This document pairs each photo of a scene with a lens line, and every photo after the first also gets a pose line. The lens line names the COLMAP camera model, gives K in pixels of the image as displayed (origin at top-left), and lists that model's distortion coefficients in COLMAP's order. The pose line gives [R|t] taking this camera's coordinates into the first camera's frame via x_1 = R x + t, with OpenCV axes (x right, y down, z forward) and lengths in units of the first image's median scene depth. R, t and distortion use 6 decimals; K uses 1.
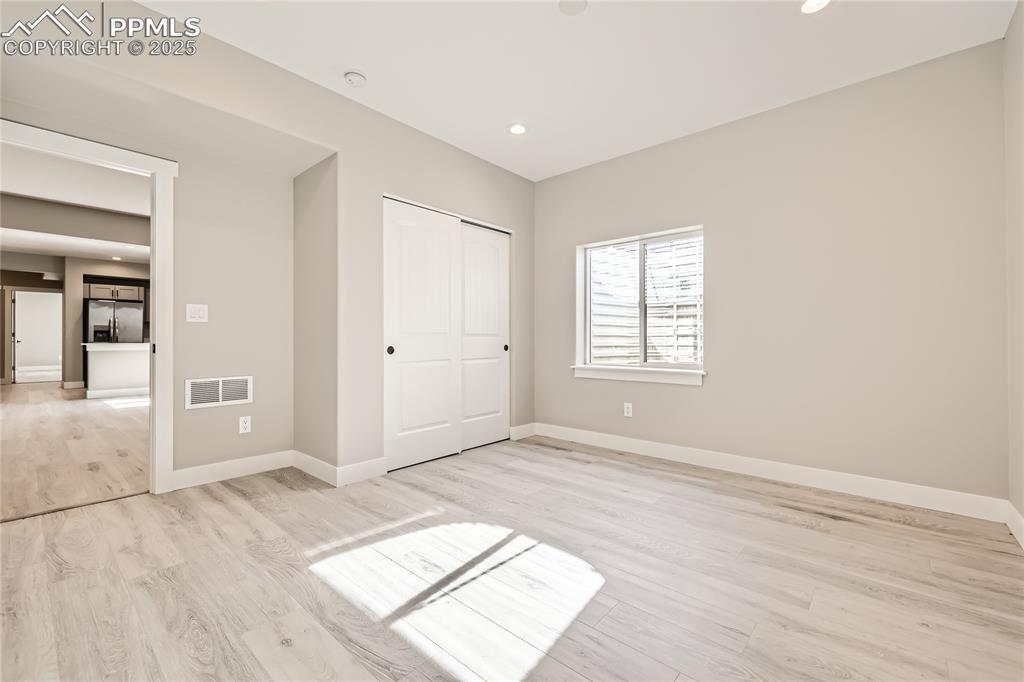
lens RADIAL K [[432.6, 0, 509.6], [0, 432.6, 335.4], [0, 0, 1]] dist [0.000661, -0.000833]
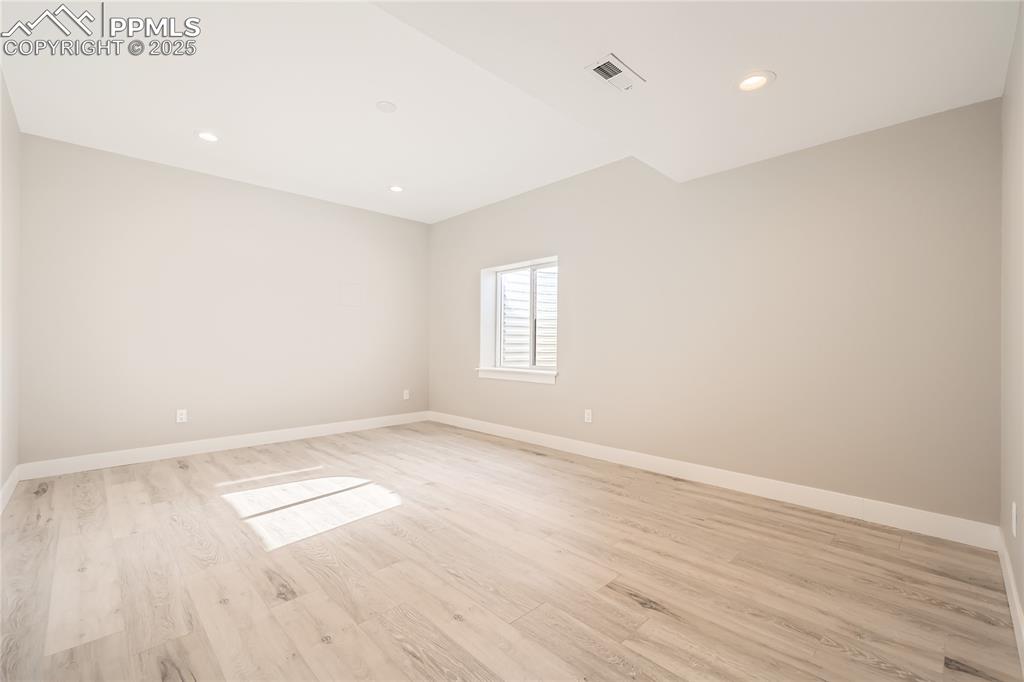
lens RADIAL K [[432.6, 0, 511.7], [0, 432.6, 344.3], [0, 0, 1]] dist [0.000661, -0.000833]
pose [[0.998193, 0.010466, -0.059169, 0.327697], [-0.010024, 0.999920, 0.007763, -0.007203], [0.059245, -0.007156, 0.998218, -0.229797]]
